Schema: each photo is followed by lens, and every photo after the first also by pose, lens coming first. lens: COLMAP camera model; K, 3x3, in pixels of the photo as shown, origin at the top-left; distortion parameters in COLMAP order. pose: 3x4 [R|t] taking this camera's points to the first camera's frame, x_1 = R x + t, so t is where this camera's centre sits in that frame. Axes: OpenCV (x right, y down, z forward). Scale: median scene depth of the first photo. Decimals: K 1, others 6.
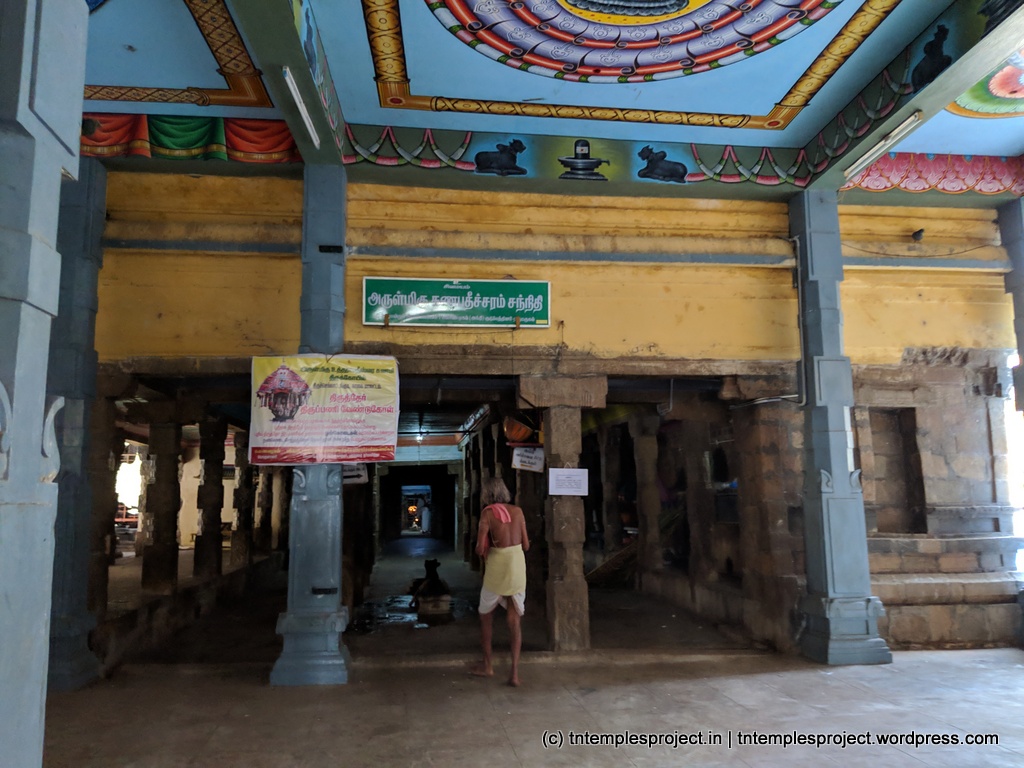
lens RADIAL K [[840.8, 0, 512.1], [0, 840.8, 383.3], [0, 0, 1]] dist [0.009161, -0.023492]
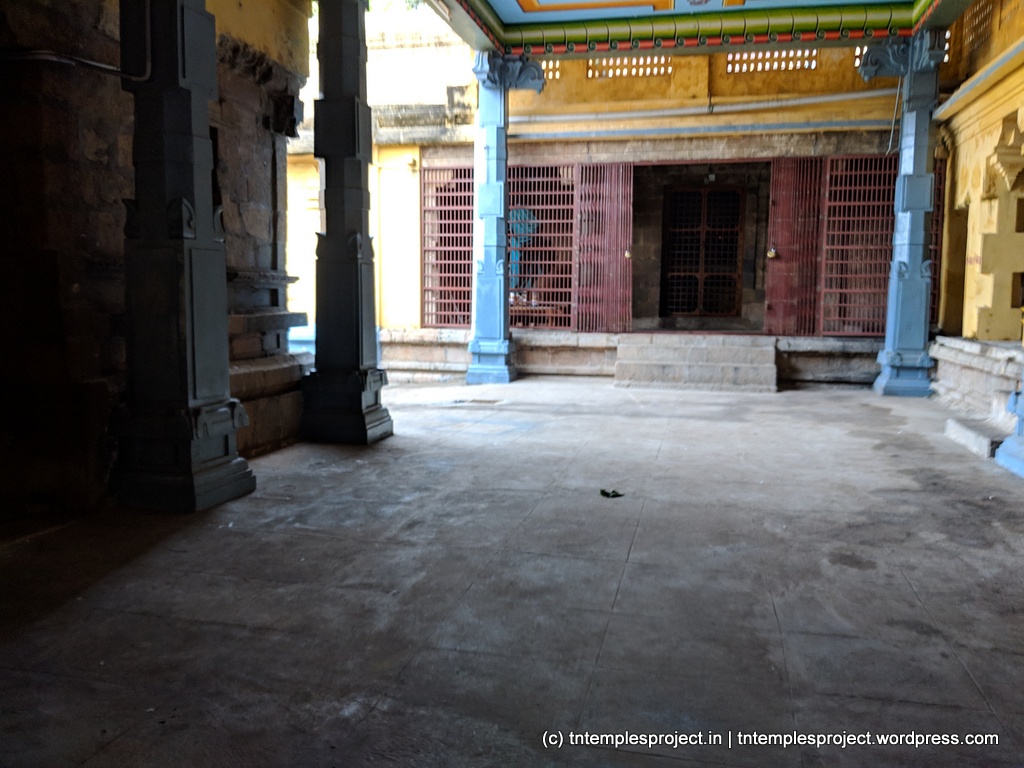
lens RADIAL K [[840.8, 0, 511.1], [0, 840.8, 389.4], [0, 0, 1]] dist [0.009161, -0.023492]
pose [[0.367232, -0.091224, 0.925645, -0.094497], [-0.144752, 0.977448, 0.153757, 0.097619], [-0.918797, -0.190454, 0.345745, 0.498358]]
